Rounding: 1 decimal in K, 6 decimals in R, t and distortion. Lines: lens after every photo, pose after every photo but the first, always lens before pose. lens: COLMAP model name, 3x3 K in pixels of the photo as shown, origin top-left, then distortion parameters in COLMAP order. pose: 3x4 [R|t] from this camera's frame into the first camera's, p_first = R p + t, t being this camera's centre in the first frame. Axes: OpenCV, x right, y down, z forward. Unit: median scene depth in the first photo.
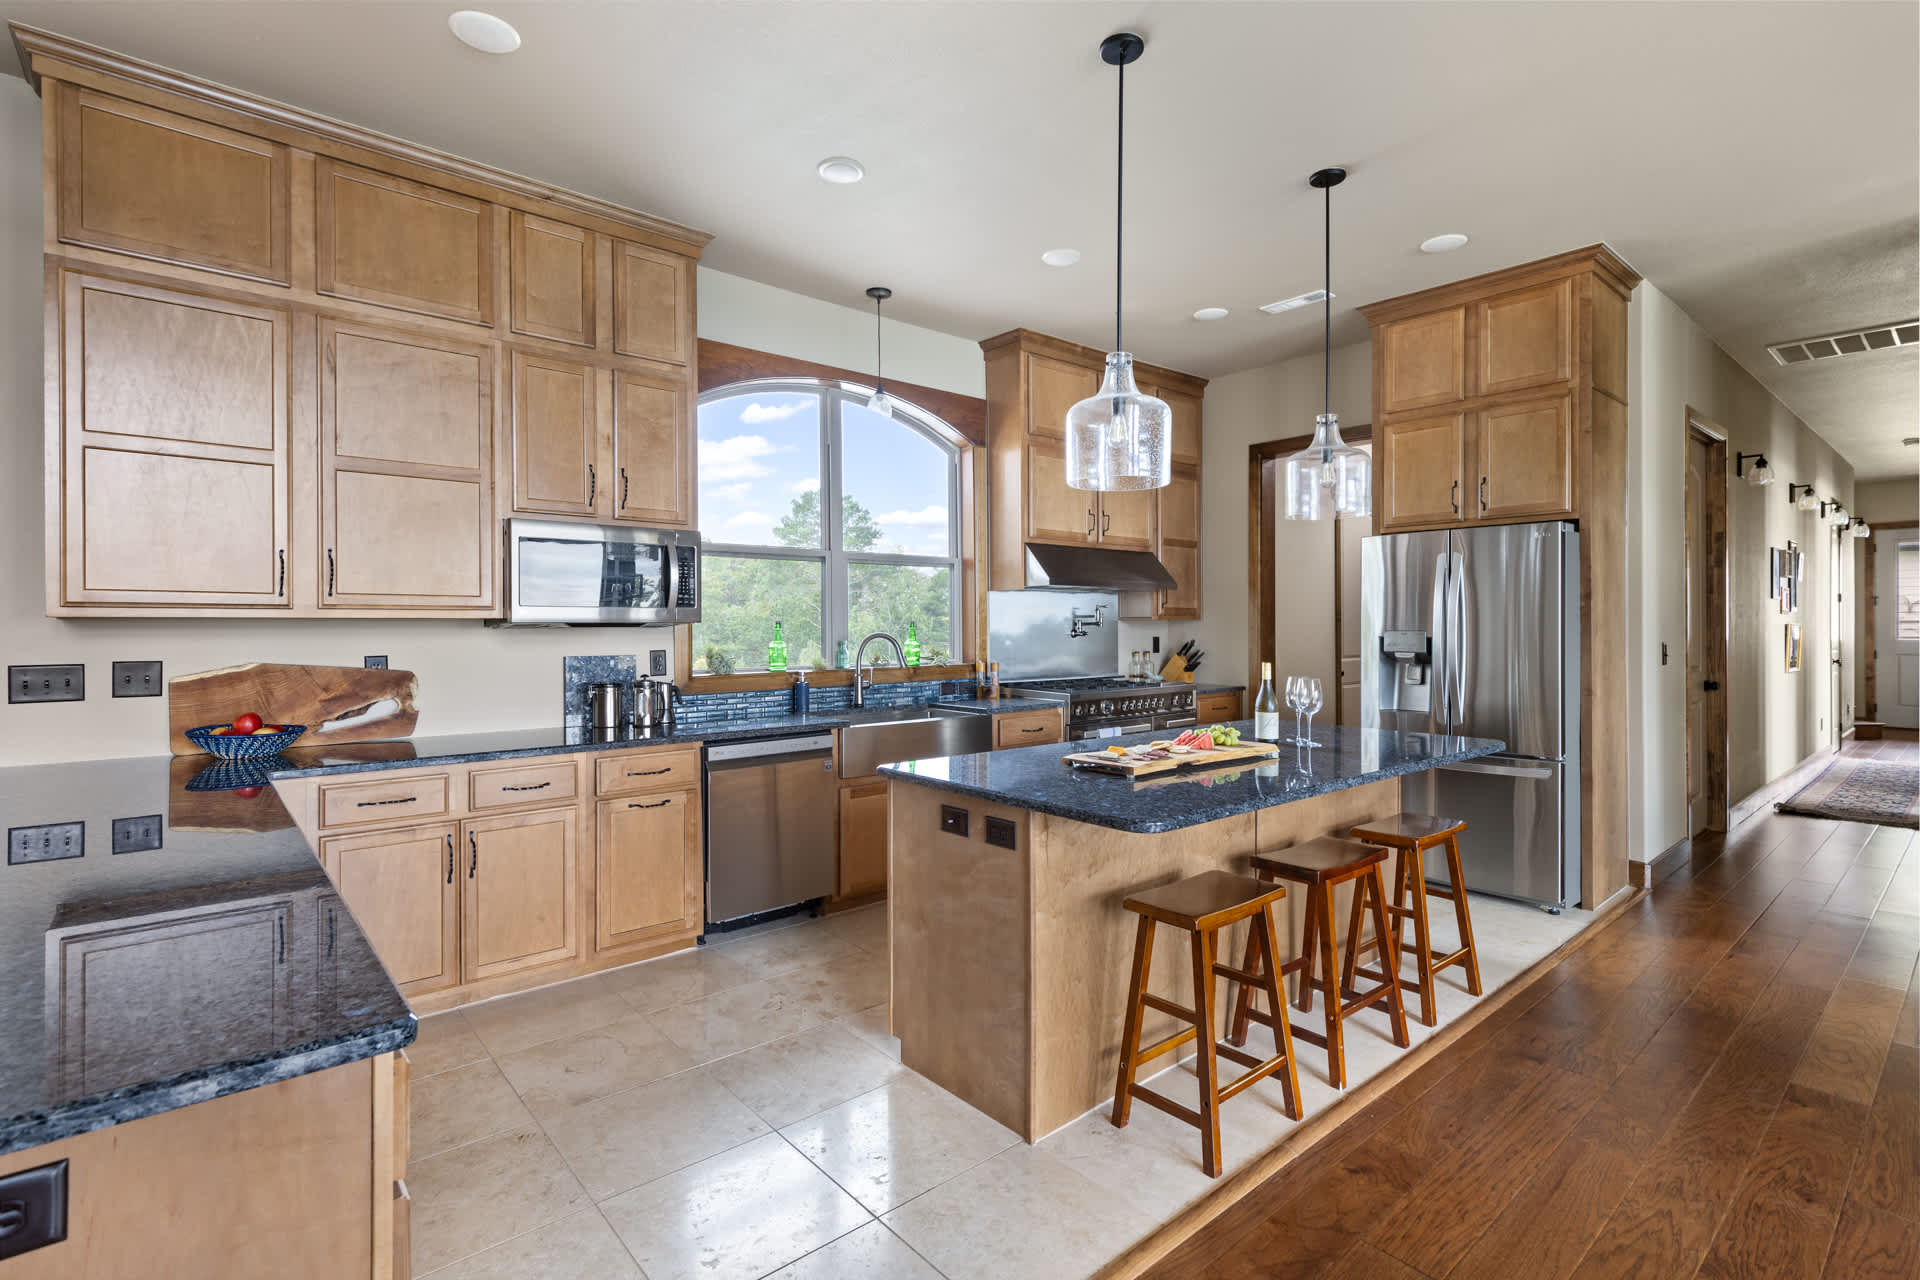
lens RADIAL K [[892.4, 0, 958.3], [0, 892.4, 630.1], [0, 0, 1]] dist [0.015671, 0.000121]
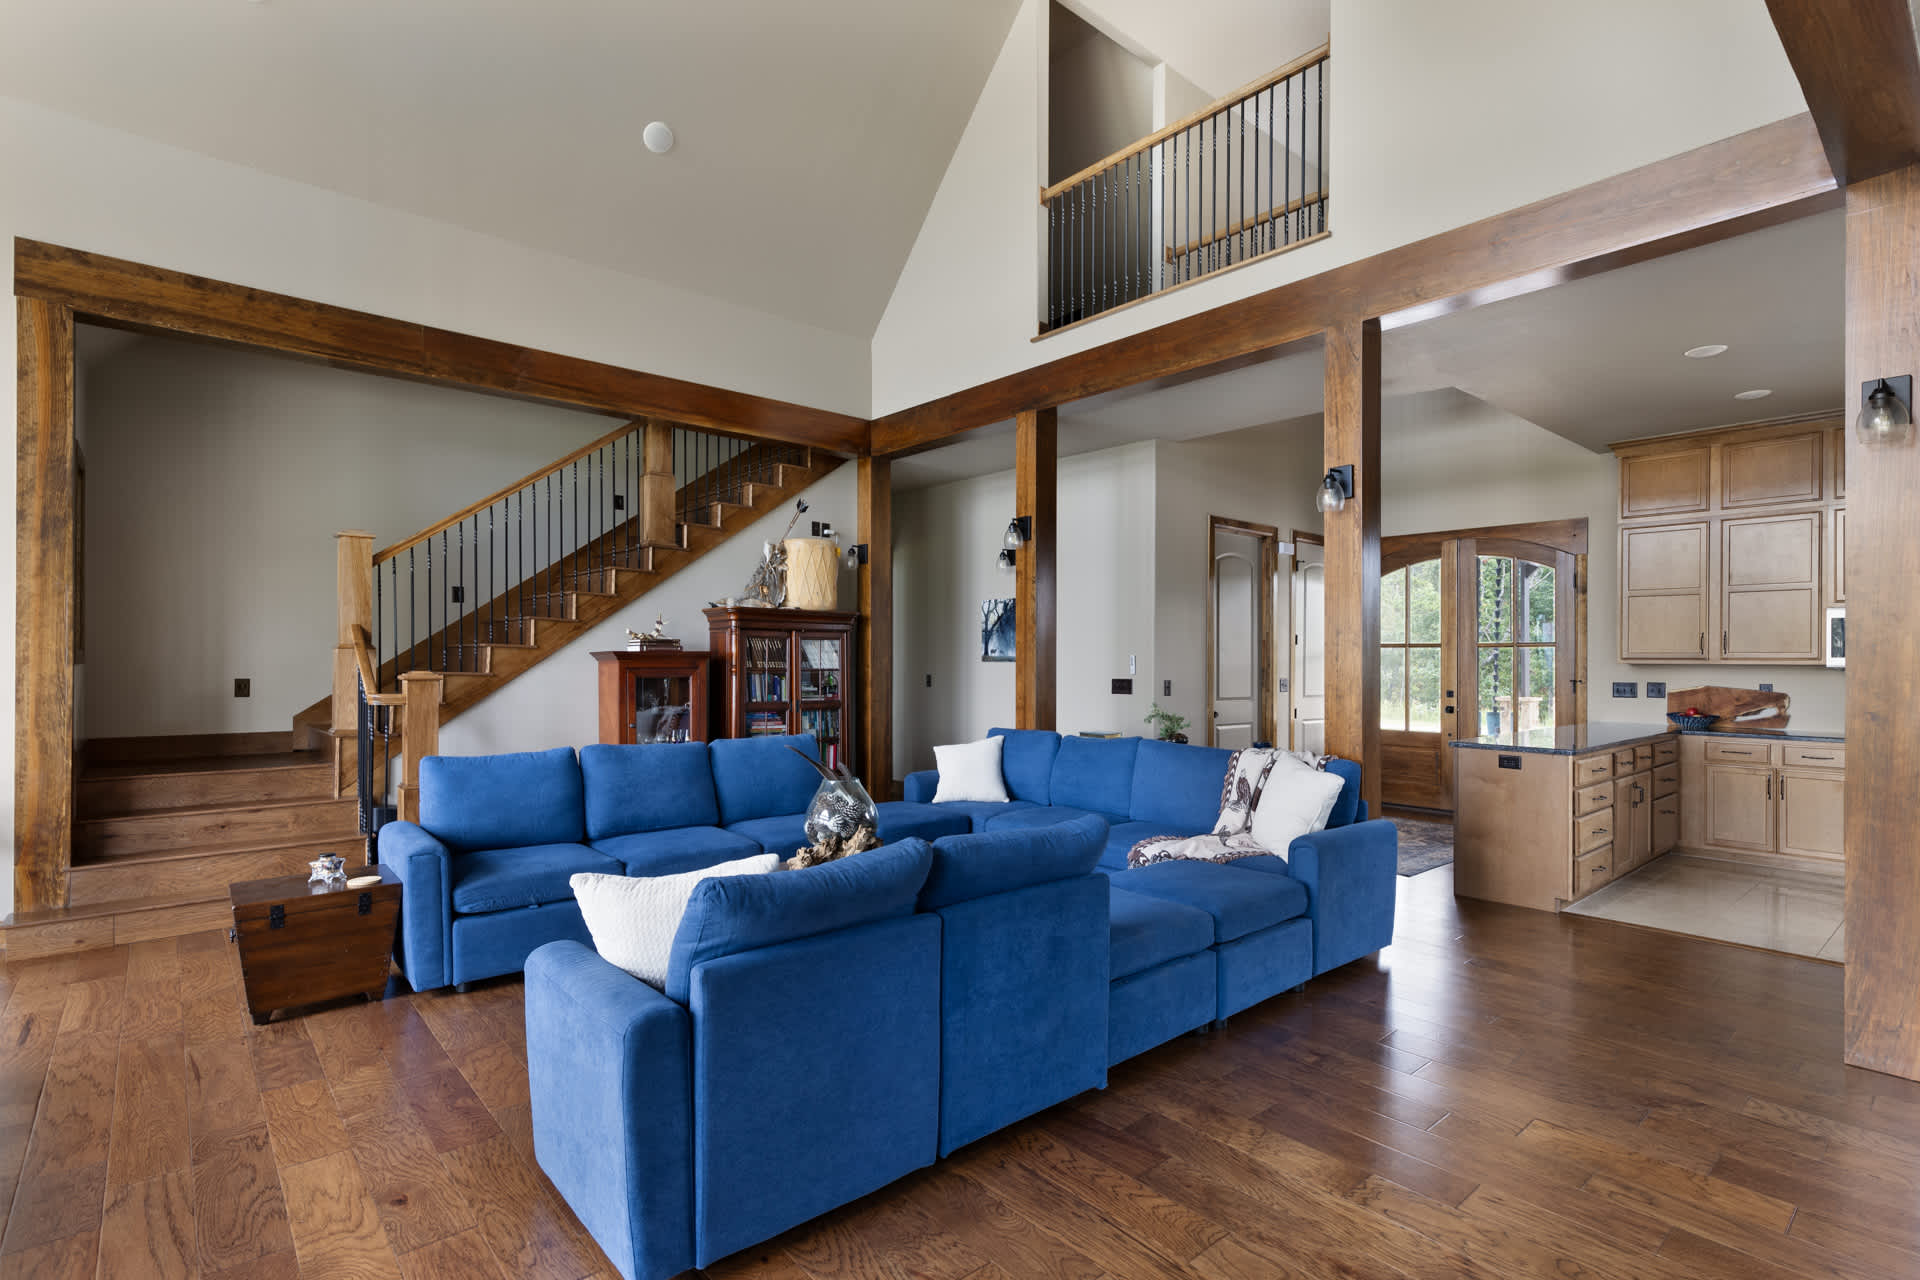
lens RADIAL K [[943.4, 0, 999.2], [0, 943.4, 655.6], [0, 0, 1]] dist [0.002605, 0.001072]
pose [[0.022986, -0.002781, -0.999732, 1.282214], [-0.011123, 0.999934, -0.003038, -0.007174], [0.999674, 0.011189, 0.022954, -0.644970]]
